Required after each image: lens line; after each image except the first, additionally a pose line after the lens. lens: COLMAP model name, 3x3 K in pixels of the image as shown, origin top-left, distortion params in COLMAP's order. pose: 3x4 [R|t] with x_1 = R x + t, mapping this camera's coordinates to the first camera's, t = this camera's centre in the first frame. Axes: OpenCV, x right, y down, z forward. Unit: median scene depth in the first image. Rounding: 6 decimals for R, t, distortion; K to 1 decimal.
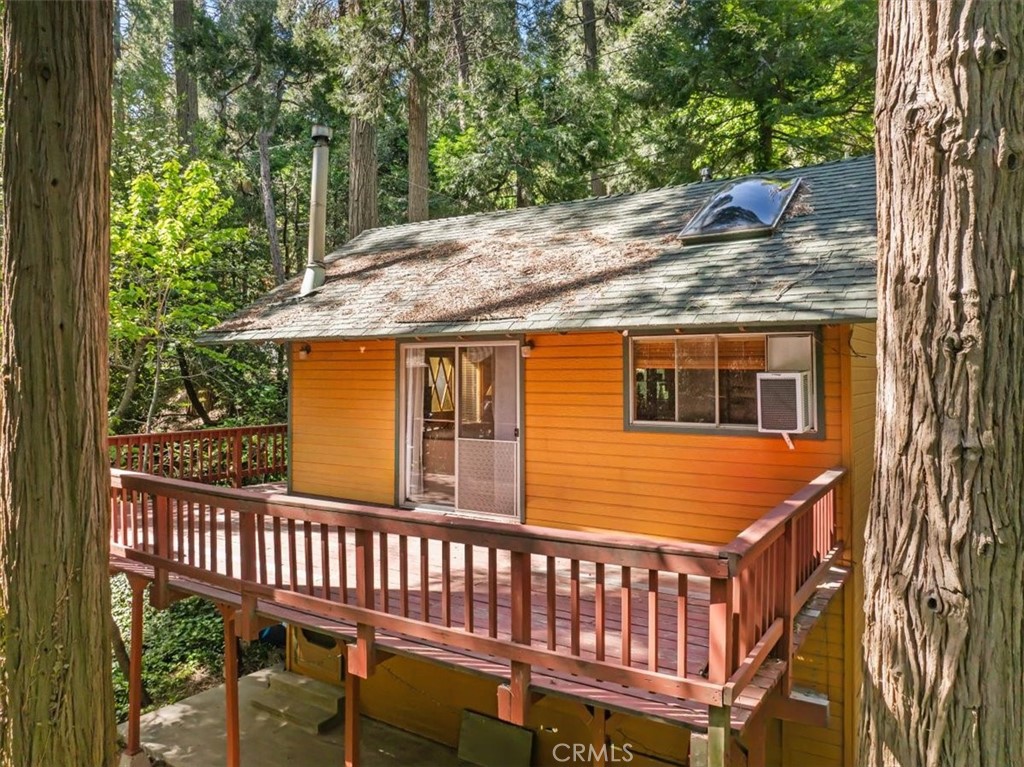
lens RADIAL K [[737.5, 0, 512.0], [0, 737.5, 383.5], [0, 0, 1]] dist [0.006507, -0.000199]
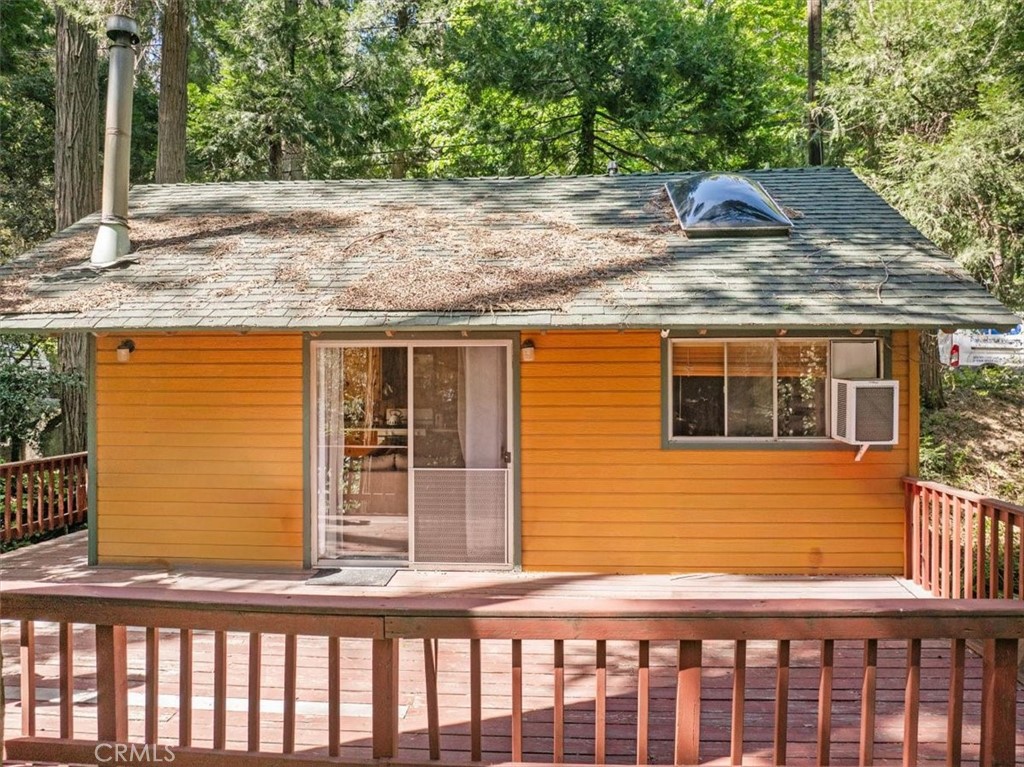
lens RADIAL K [[737.5, 0, 512.0], [0, 737.5, 383.5], [0, 0, 1]] dist [0.006507, -0.000199]
pose [[0.874070, -0.001069, 0.485799, -0.374112], [0.009075, 0.999859, -0.014127, -0.000873], [-0.485715, 0.016757, 0.873957, 0.316360]]
